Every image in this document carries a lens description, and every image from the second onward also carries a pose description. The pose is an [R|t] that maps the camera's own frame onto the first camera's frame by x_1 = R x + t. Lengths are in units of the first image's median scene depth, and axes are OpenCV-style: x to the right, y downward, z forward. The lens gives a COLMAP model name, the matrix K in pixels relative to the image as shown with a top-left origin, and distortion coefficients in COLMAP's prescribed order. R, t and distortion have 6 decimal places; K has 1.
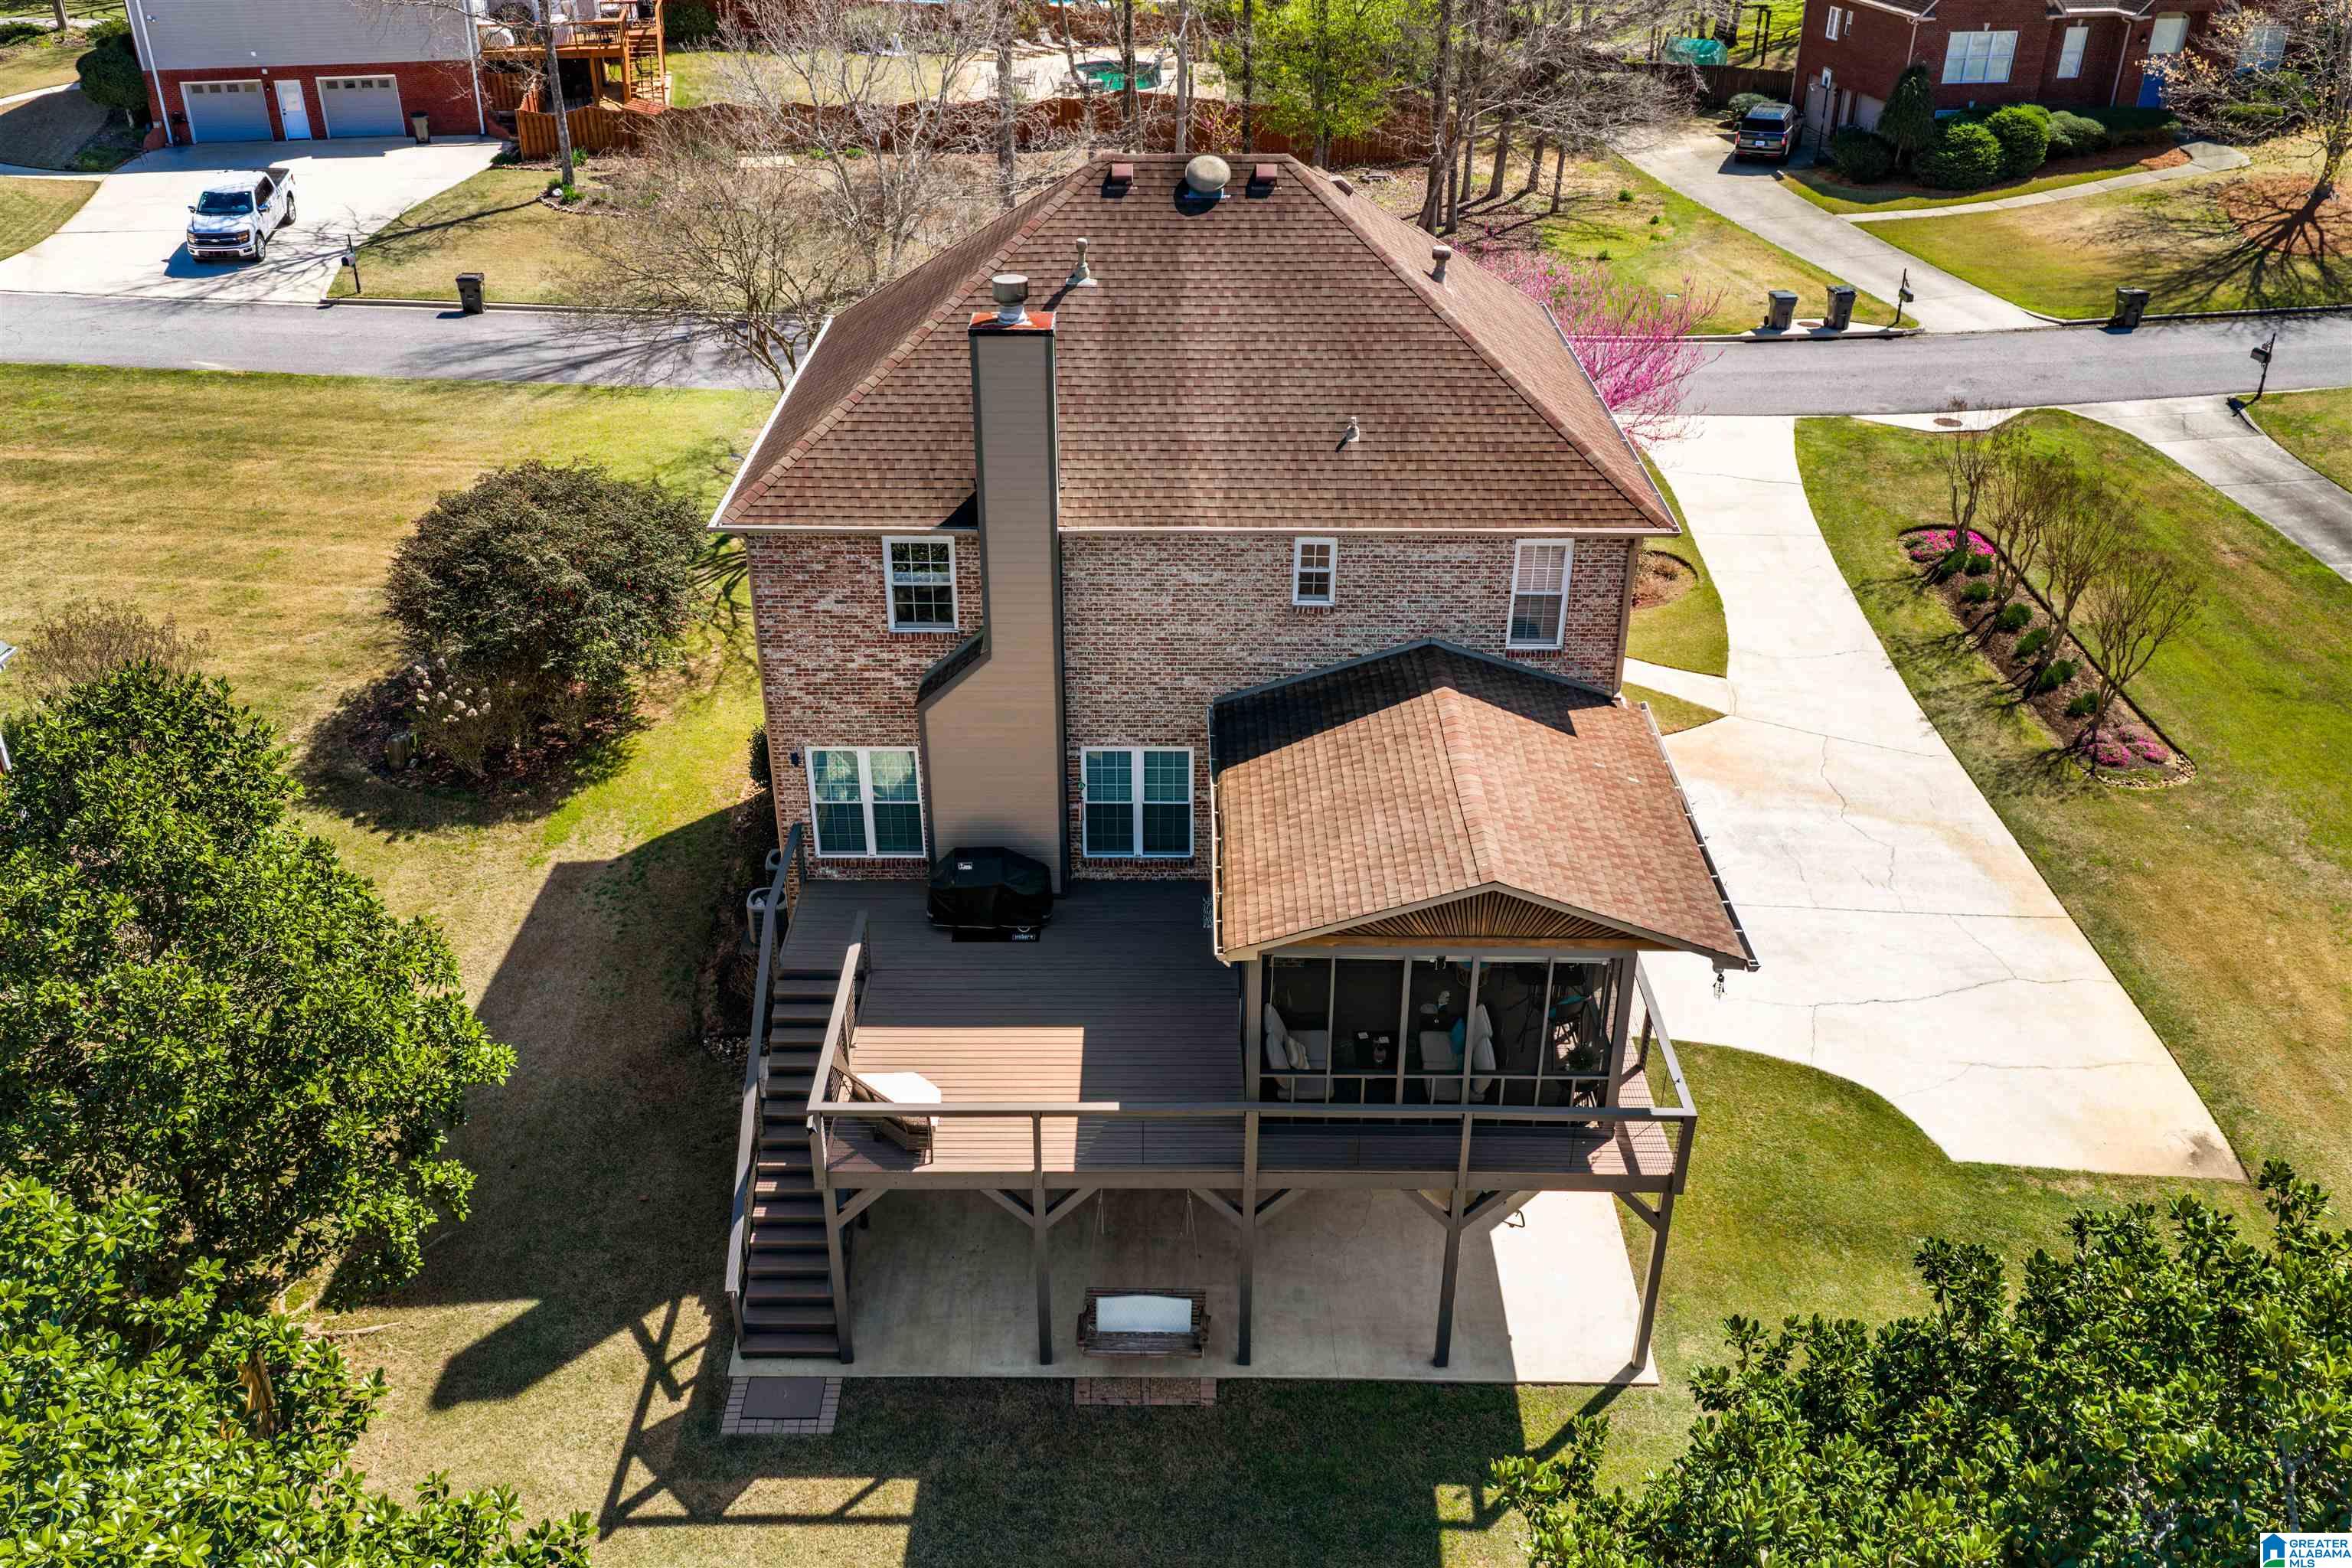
lens RADIAL K [[1946.3, 0, 1163.9], [0, 1946.3, 780.4], [0, 0, 1]] dist [0.015659, -0.027183]
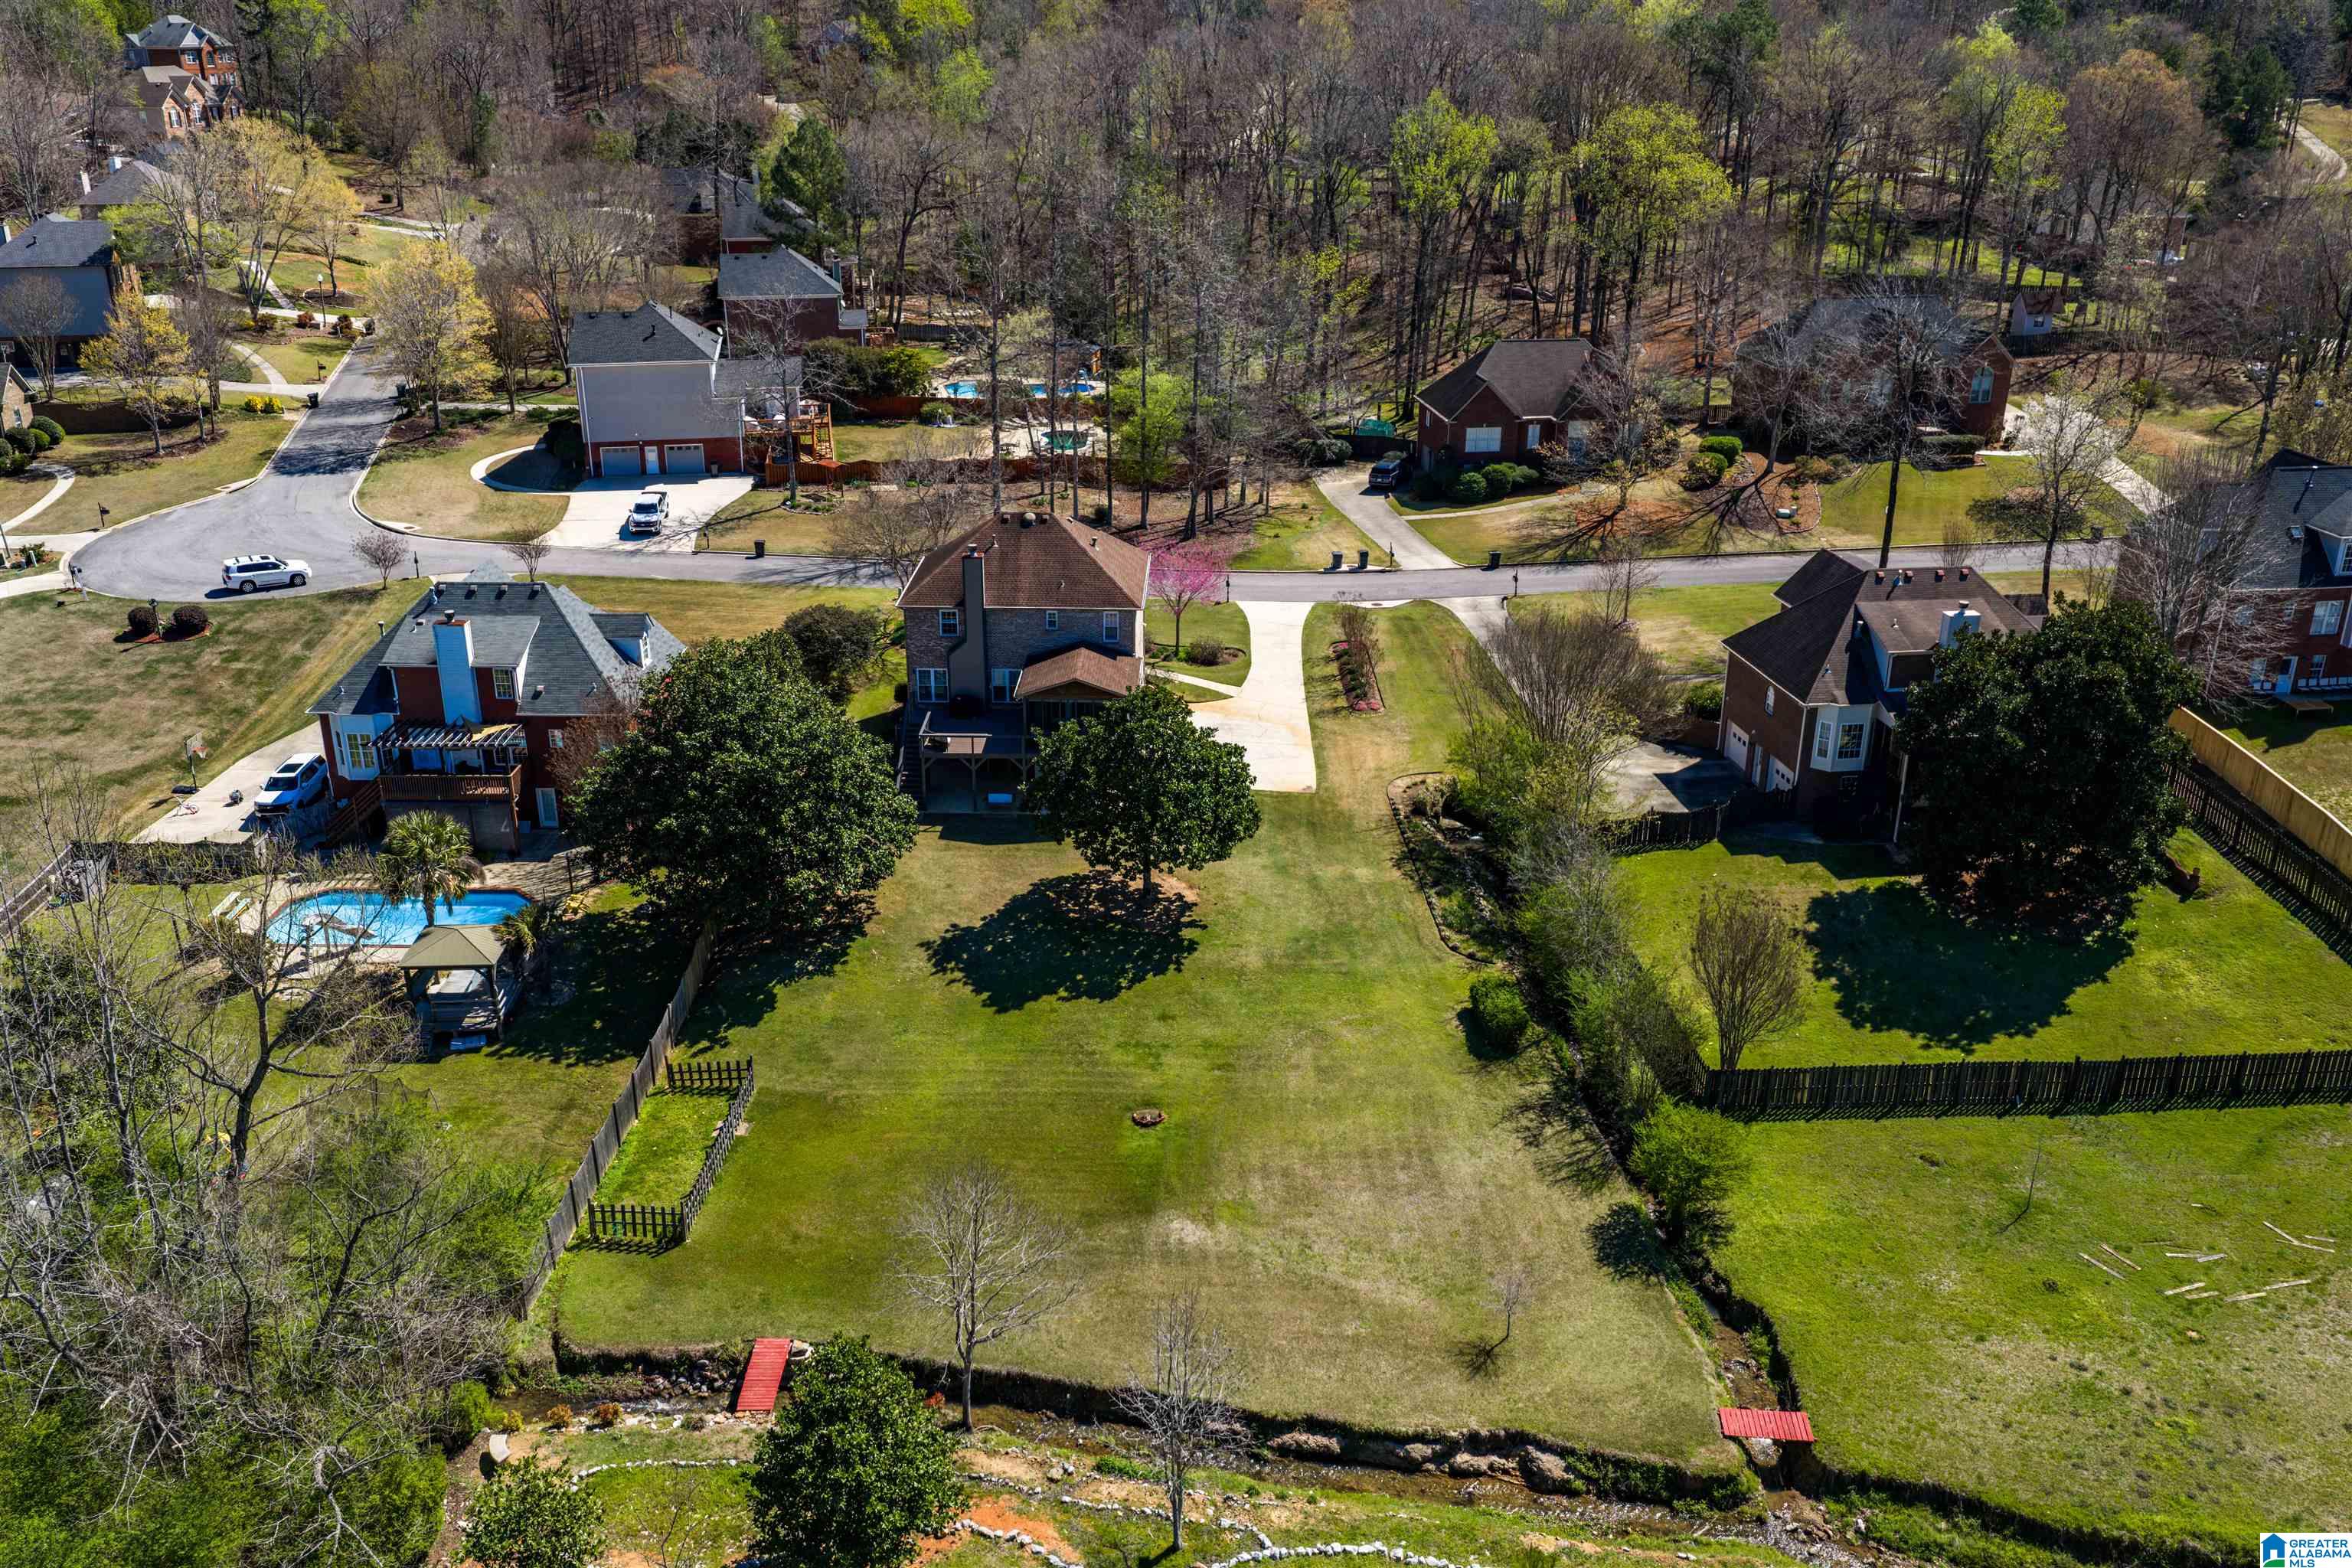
lens RADIAL K [[1946.3, 0, 1175.8], [0, 1946.3, 785.9], [0, 0, 1]] dist [0.015659, -0.027183]
pose [[0.999834, 0.008327, -0.016234, 0.376456], [-0.010311, 0.991946, -0.126245, 0.679134], [0.015052, 0.126391, 0.991866, -2.683791]]
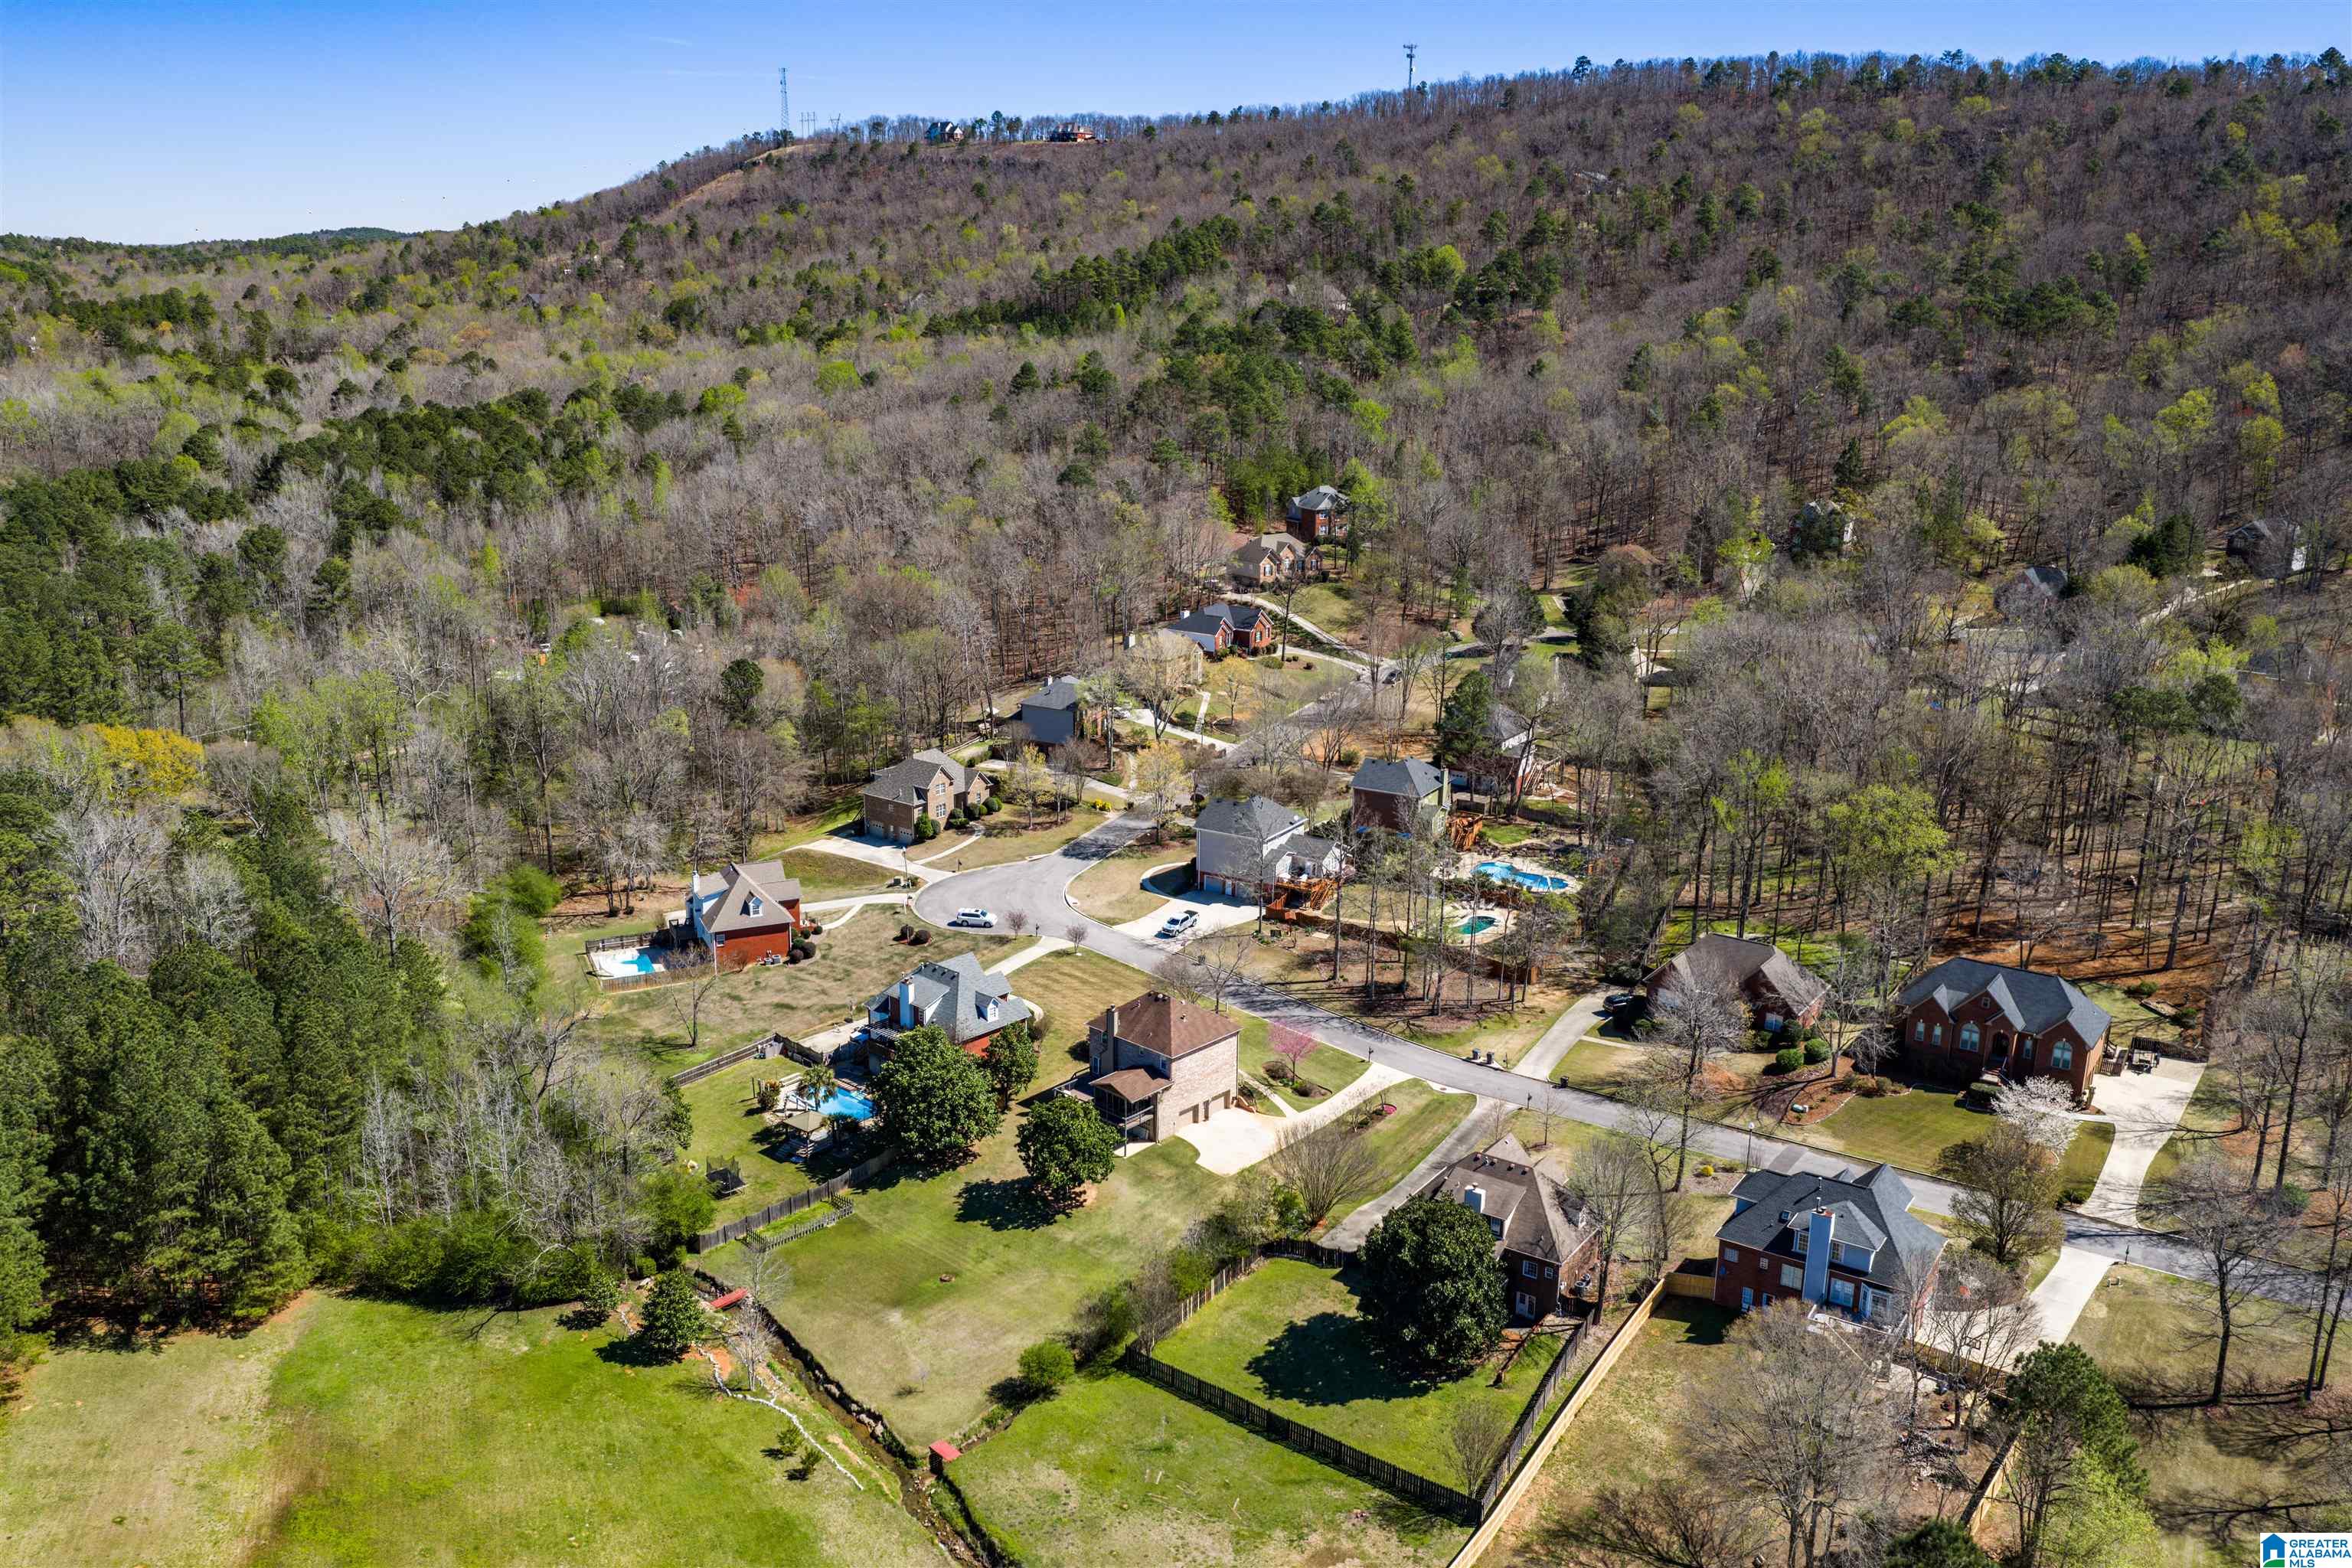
lens RADIAL K [[1946.3, 0, 1178.5], [0, 1946.3, 778.8], [0, 0, 1]] dist [0.015659, -0.027183]
pose [[0.734187, 0.184512, -0.653395, 4.813010], [-0.335716, 0.935143, -0.113152, -0.286190], [0.590139, 0.302429, 0.748513, -4.778390]]
